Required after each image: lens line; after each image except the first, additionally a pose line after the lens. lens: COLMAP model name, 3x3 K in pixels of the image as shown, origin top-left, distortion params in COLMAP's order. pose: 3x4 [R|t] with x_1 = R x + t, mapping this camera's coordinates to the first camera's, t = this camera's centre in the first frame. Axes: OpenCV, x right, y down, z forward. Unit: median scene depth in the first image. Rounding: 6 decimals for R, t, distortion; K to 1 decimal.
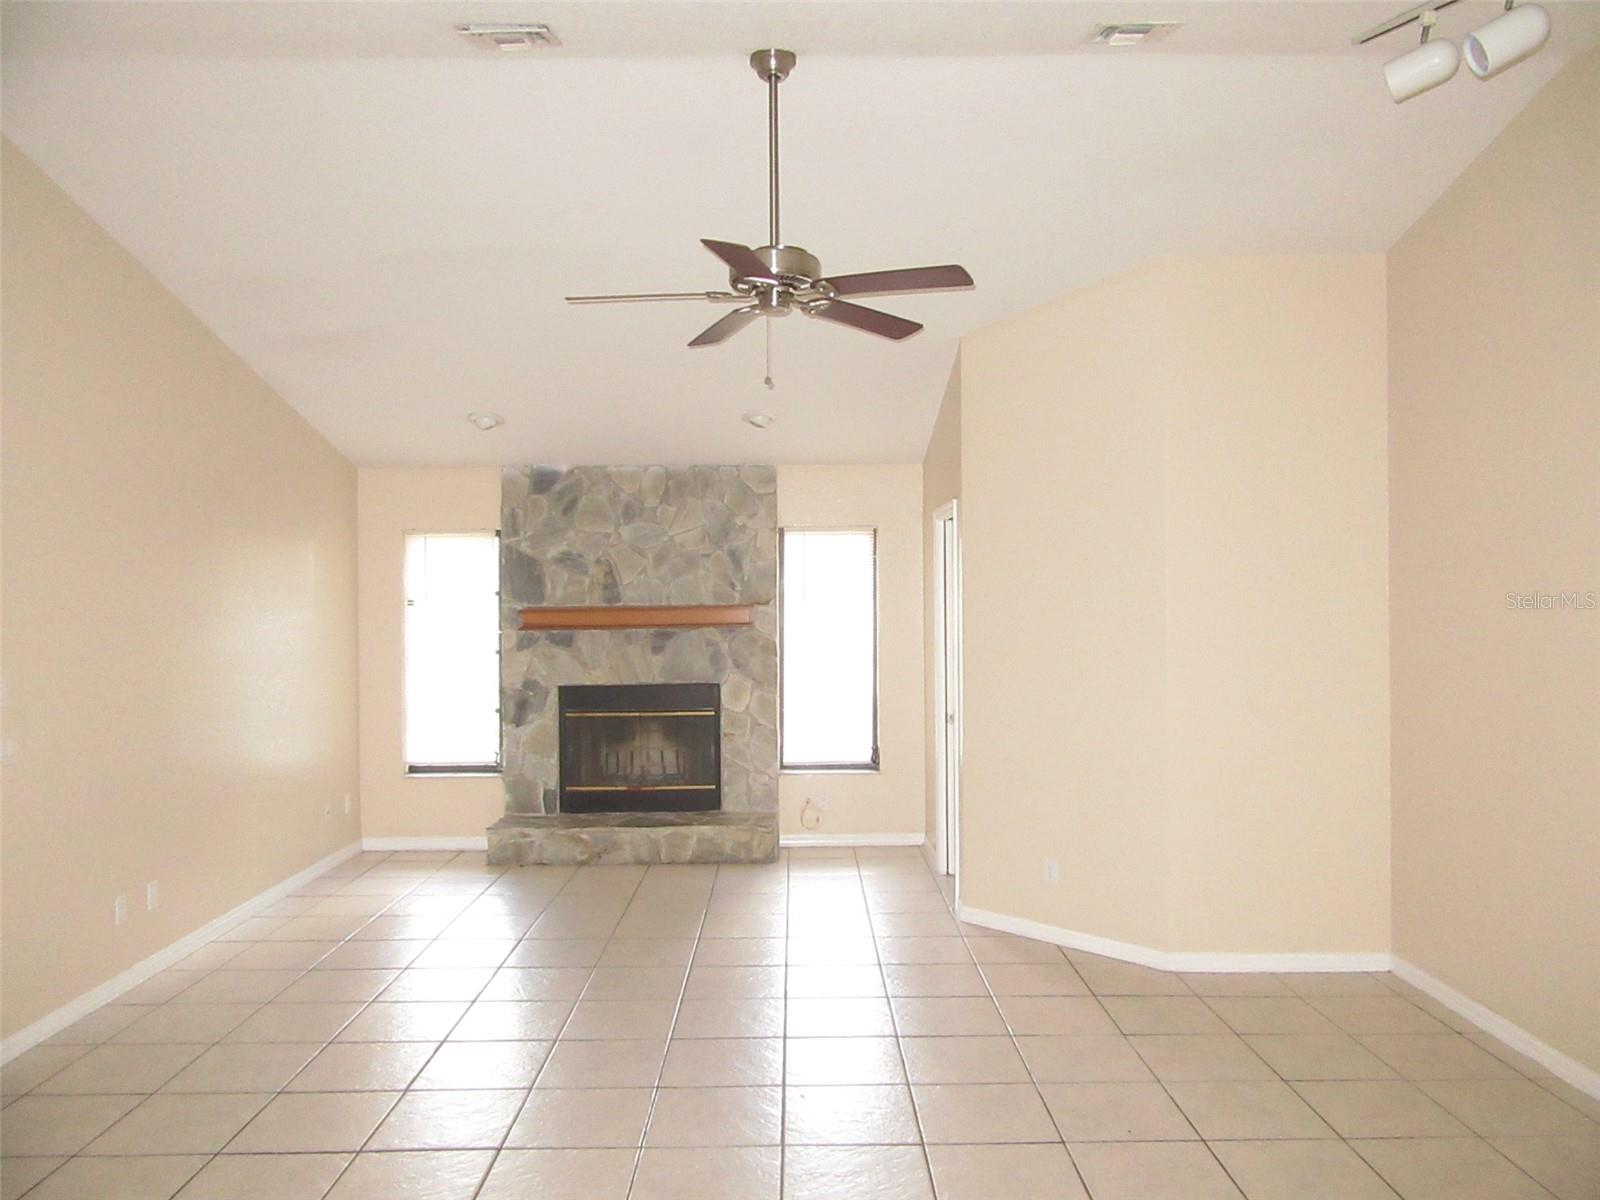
lens RADIAL K [[1172.4, 0, 799.7], [0, 1172.4, 592.6], [0, 0, 1]] dist [-0.003084, -0.000933]
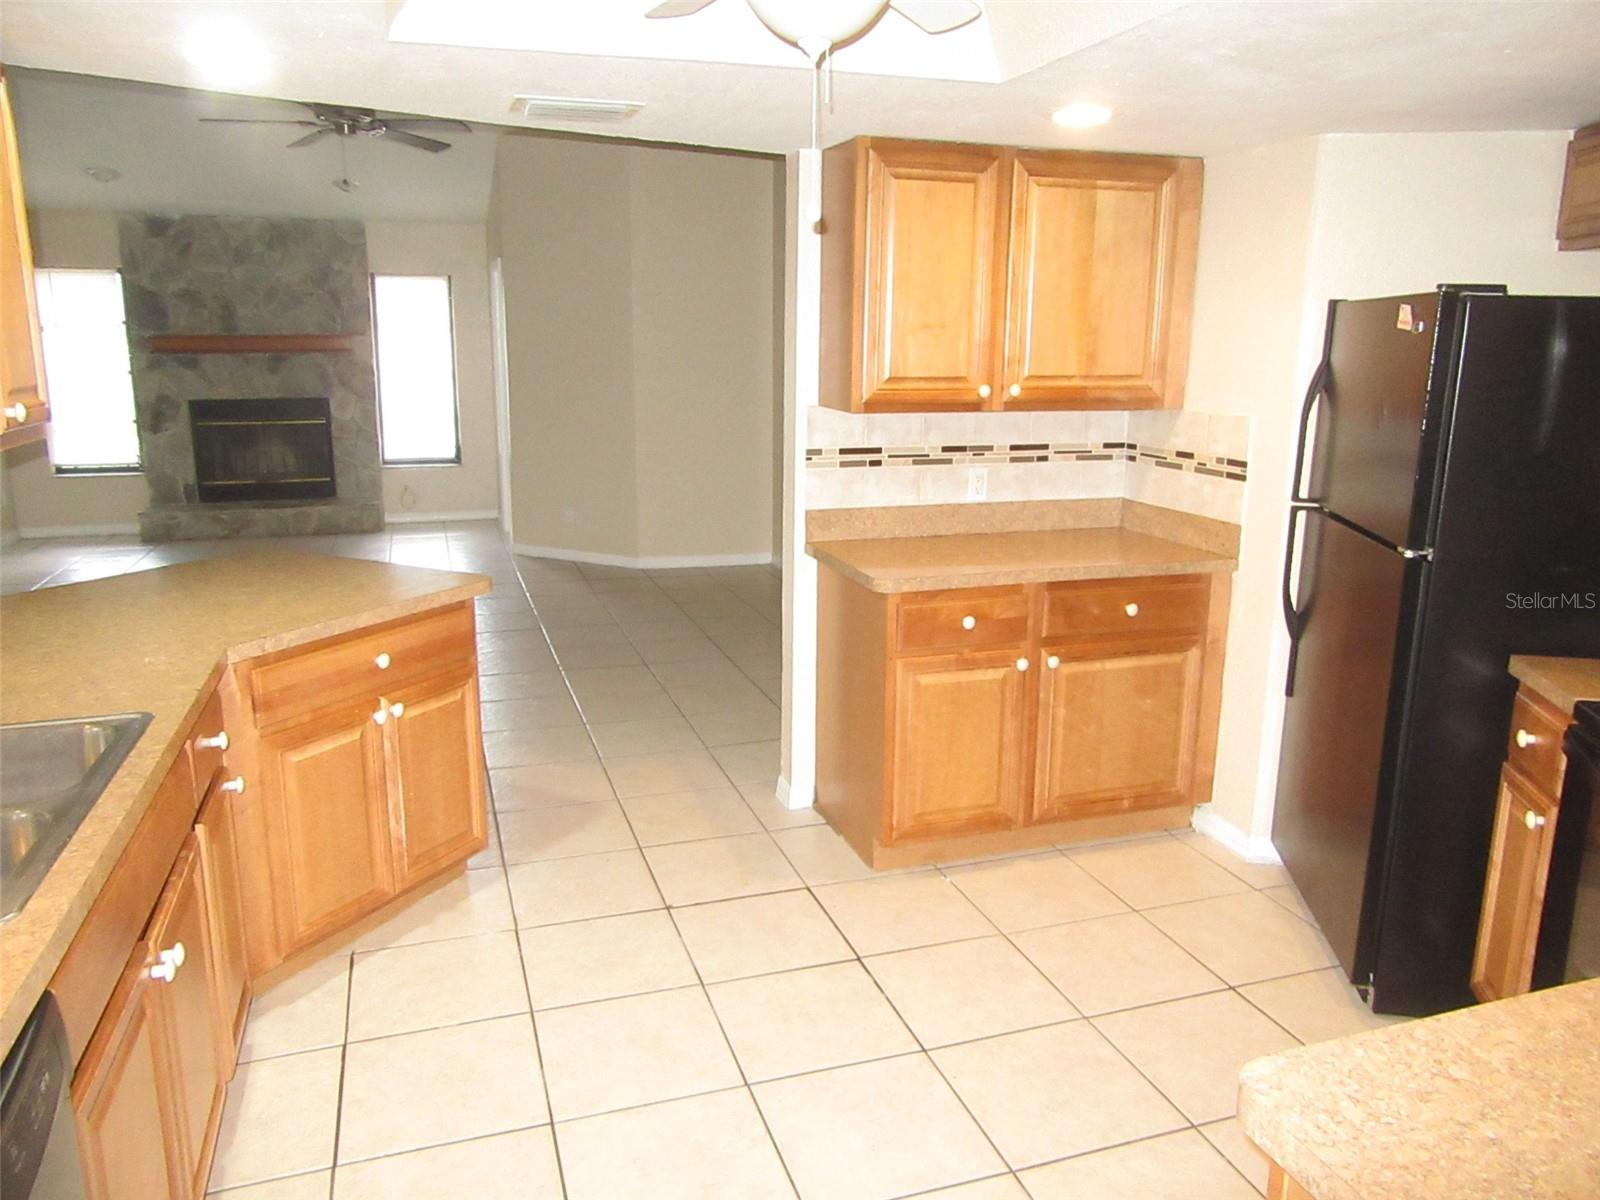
lens RADIAL K [[1172.4, 0, 799.7], [0, 1172.4, 592.6], [0, 0, 1]] dist [-0.003084, -0.000933]
pose [[0.954543, -0.049169, 0.293988, 0.036000], [-0.018129, 0.974898, 0.221913, -0.008115], [-0.297520, -0.217156, 0.929691, -0.383346]]
